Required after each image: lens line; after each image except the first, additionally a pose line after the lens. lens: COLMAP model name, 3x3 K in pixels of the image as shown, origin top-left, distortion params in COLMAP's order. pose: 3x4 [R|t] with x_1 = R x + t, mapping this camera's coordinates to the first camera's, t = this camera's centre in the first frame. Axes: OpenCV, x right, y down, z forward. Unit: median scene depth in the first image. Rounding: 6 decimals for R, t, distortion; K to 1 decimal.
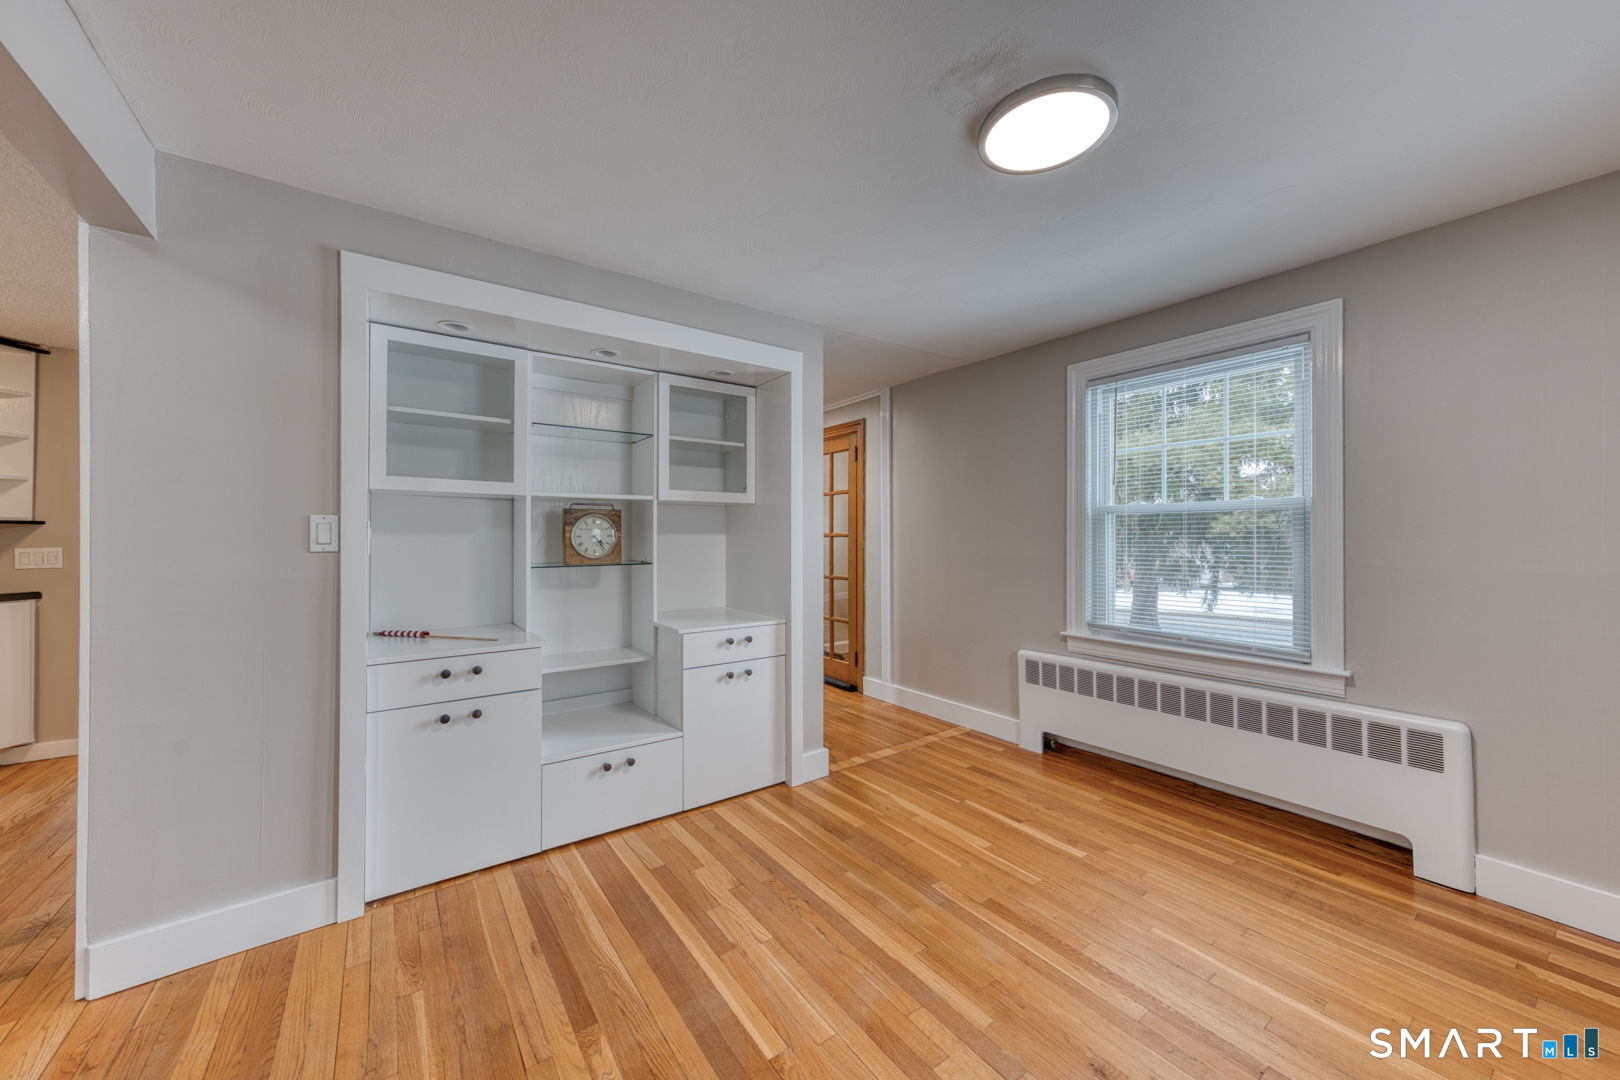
lens RADIAL K [[617.7, 0, 821.9], [0, 617.7, 536.7], [0, 0, 1]] dist [0.019221, -0.001329]
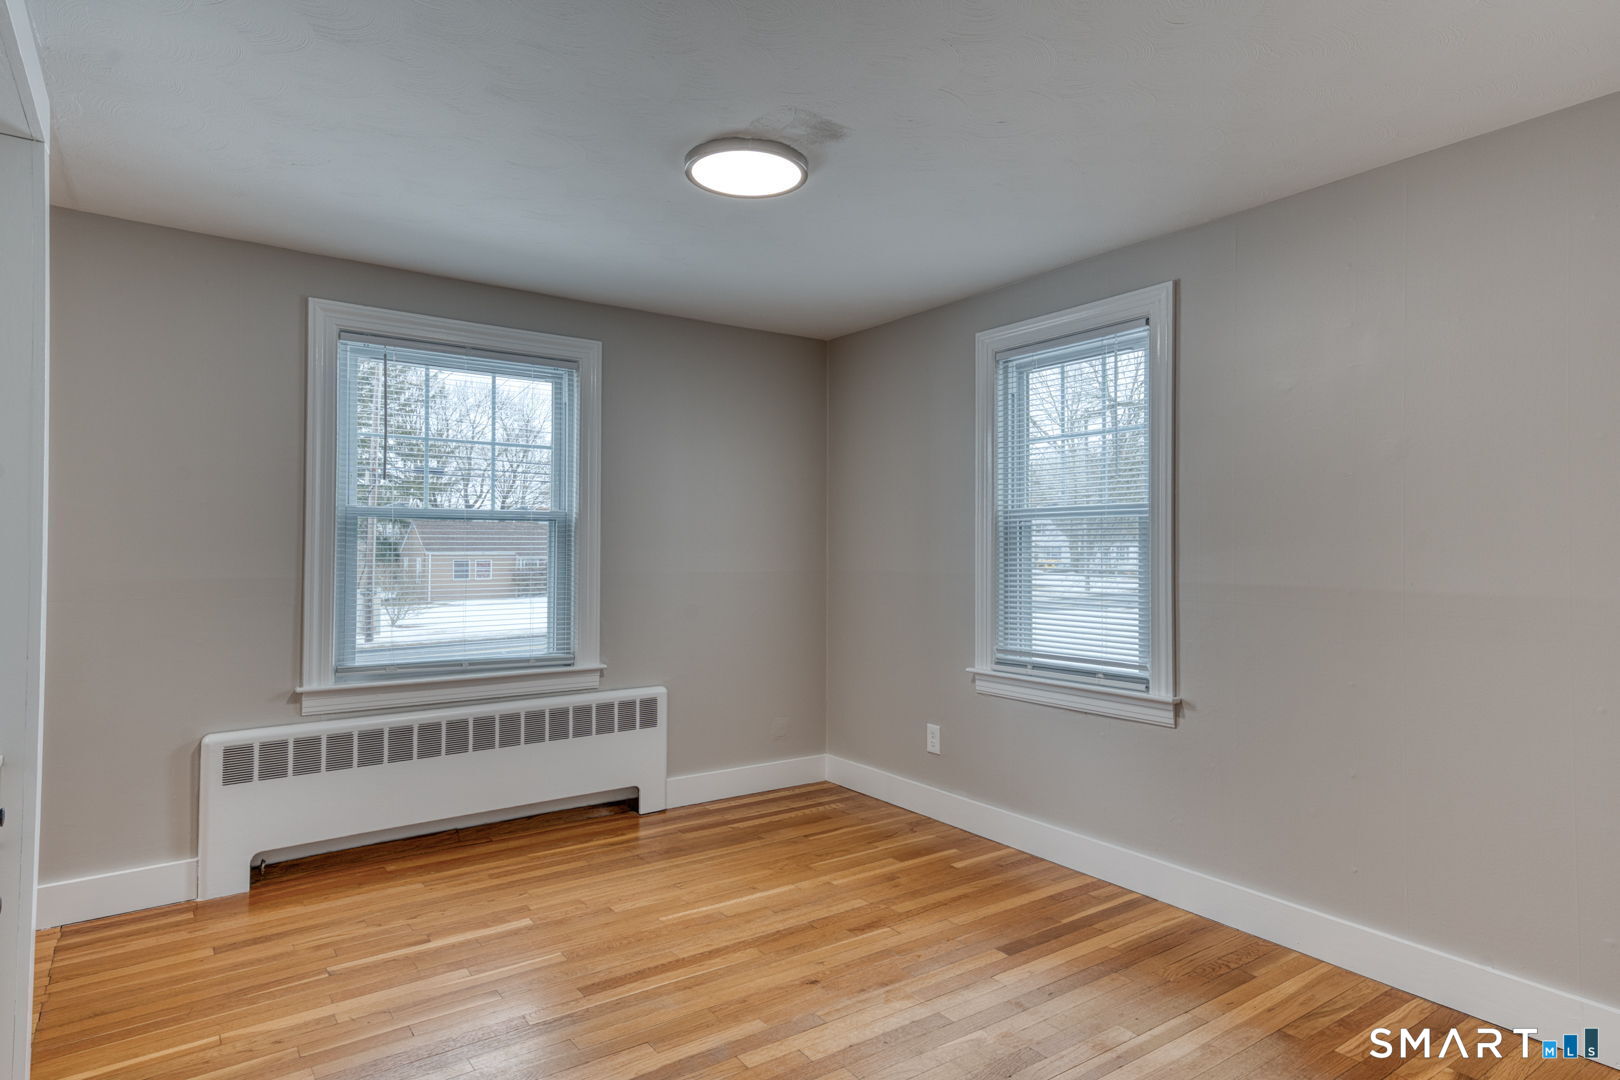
lens RADIAL K [[895.9, 0, 797.8], [0, 895.9, 534.3], [0, 0, 1]] dist [0.040140, 0.000327]
pose [[0.007287, 0.018022, 0.999811, -0.726224], [-0.003543, 0.999832, -0.017996, 0.002710], [-0.999967, -0.003412, 0.007350, 0.548746]]
